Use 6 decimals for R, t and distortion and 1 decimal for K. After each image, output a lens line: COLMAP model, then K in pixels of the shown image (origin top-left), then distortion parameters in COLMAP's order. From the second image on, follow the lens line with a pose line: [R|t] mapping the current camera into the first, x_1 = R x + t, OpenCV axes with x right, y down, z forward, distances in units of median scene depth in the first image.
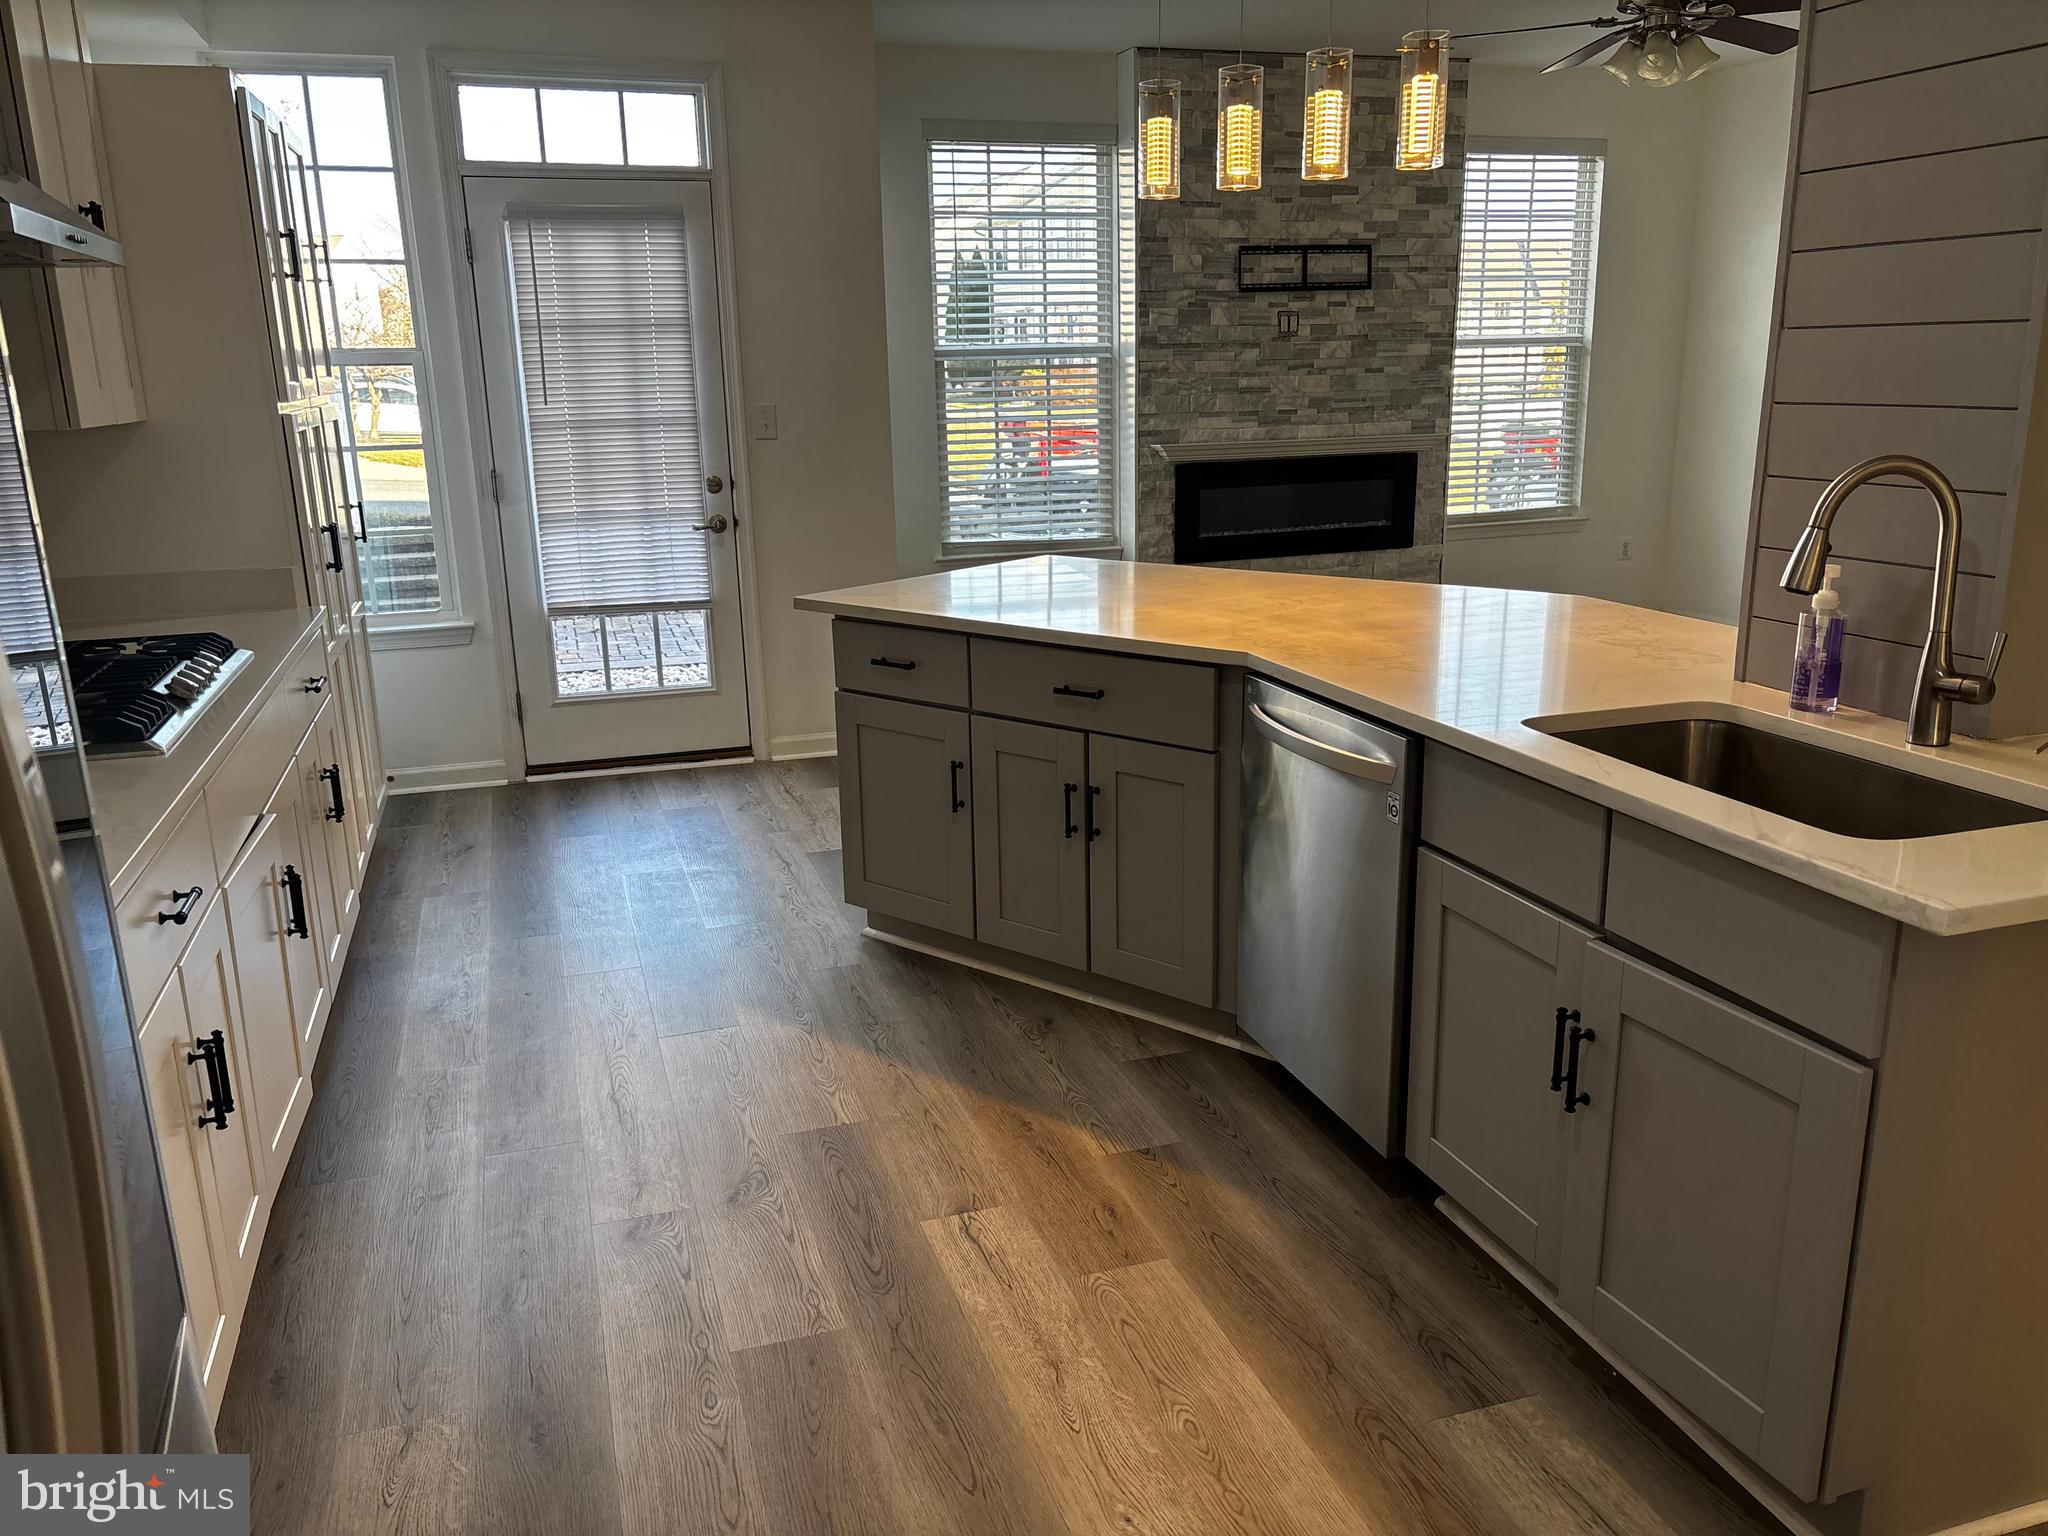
lens RADIAL K [[1557.5, 0, 1033.7], [0, 1557.5, 771.7], [0, 0, 1]] dist [0.031261, -0.016663]
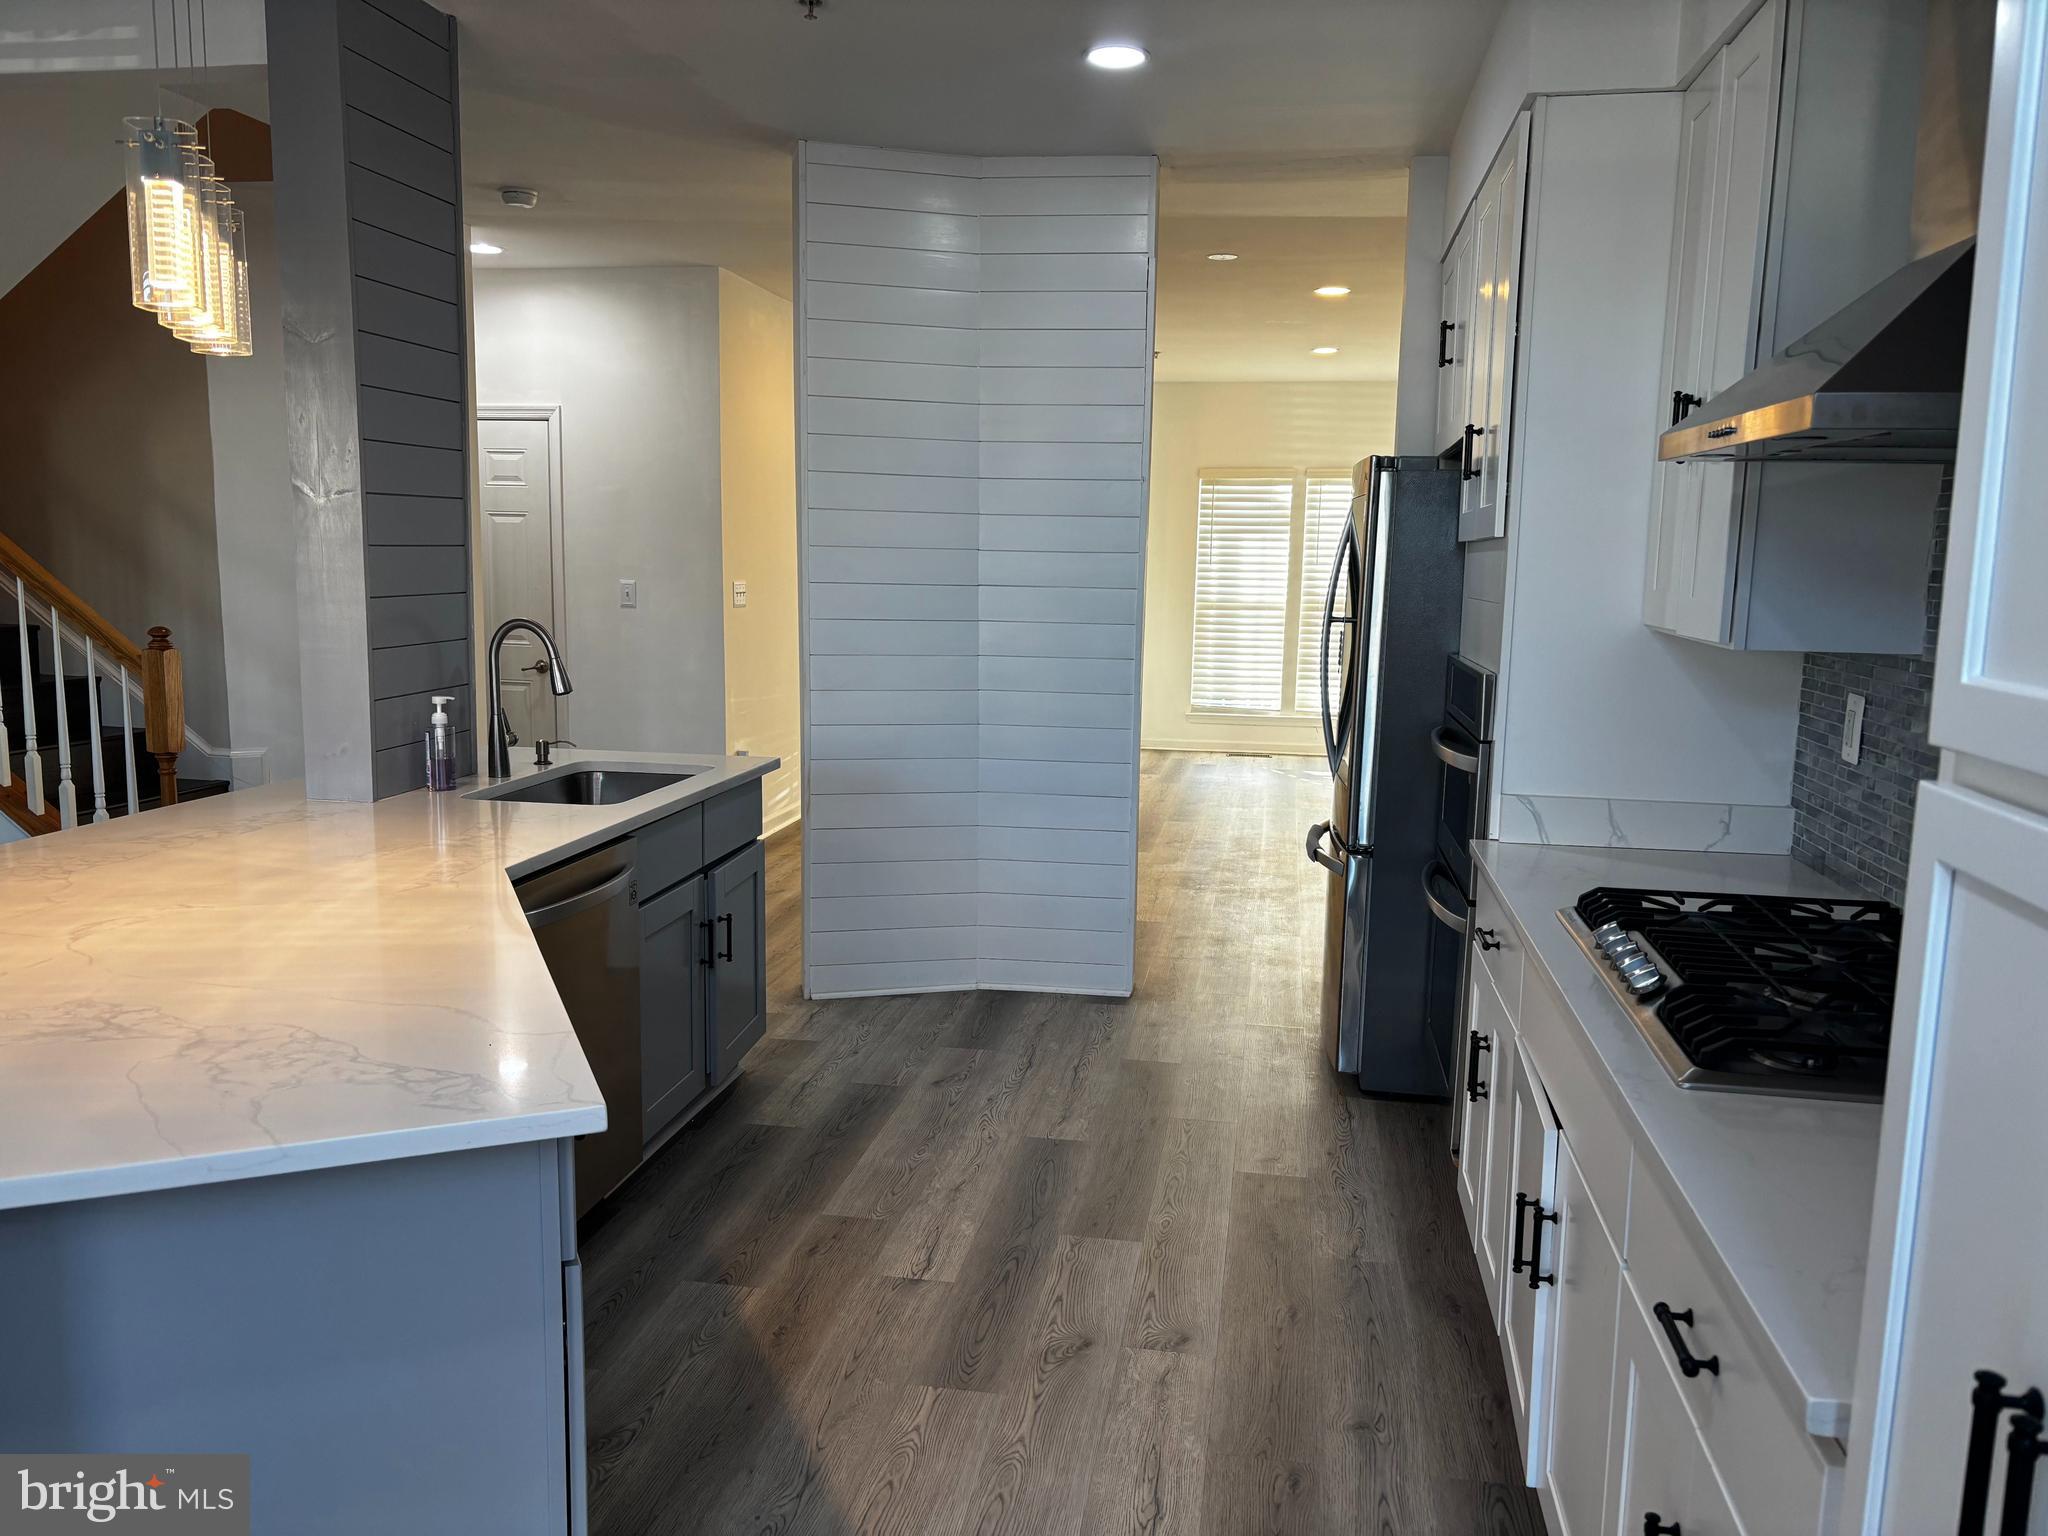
lens RADIAL K [[1557.5, 0, 1023.8], [0, 1557.5, 768.9], [0, 0, 1]] dist [0.031261, -0.016663]
pose [[-0.882904, -0.062560, 0.465367, -0.653058], [0.121525, 0.926873, 0.355160, -0.488634], [-0.453555, 0.370126, -0.810737, 1.817353]]
